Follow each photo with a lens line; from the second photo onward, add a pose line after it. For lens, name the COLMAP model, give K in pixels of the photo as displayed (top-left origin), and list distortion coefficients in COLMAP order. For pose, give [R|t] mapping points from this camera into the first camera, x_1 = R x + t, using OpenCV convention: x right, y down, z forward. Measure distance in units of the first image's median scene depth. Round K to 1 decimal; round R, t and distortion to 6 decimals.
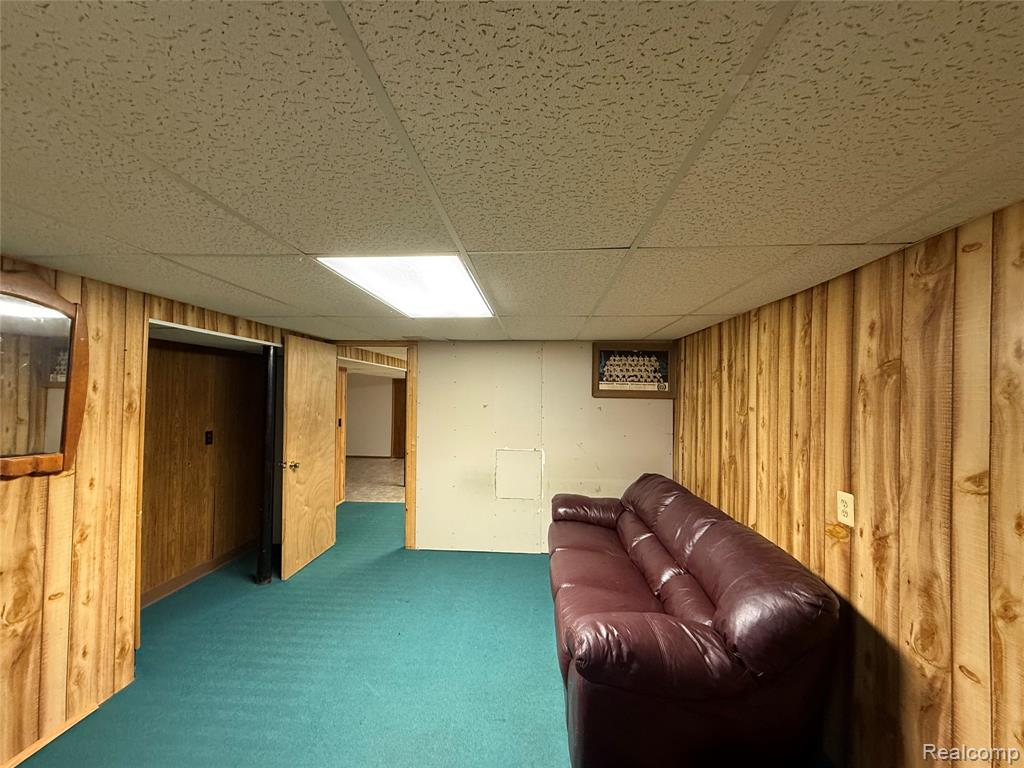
lens RADIAL K [[407.8, 0, 509.7], [0, 407.8, 384.8], [0, 0, 1]] dist [0.002106, 0.000084]
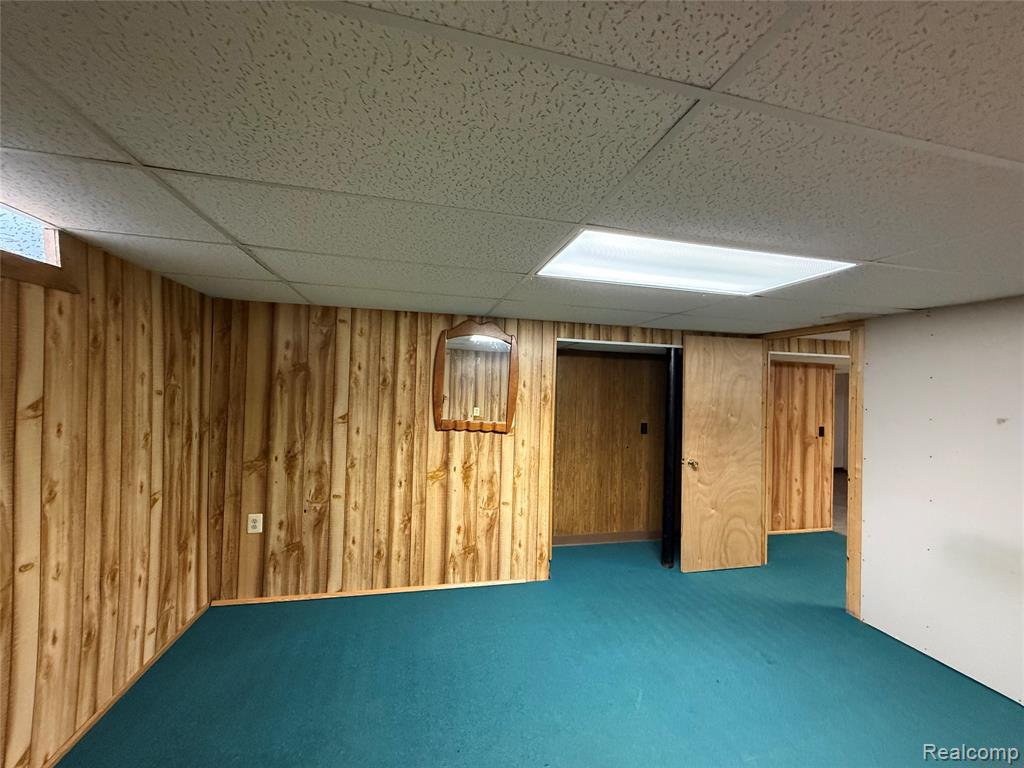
lens RADIAL K [[407.8, 0, 509.7], [0, 407.8, 384.8], [0, 0, 1]] dist [0.002106, 0.000084]
pose [[0.301082, -0.010054, -0.953545, 0.323119], [-0.002055, 0.999935, -0.011192, 0.015721], [0.953596, 0.005329, 0.301042, 0.278553]]
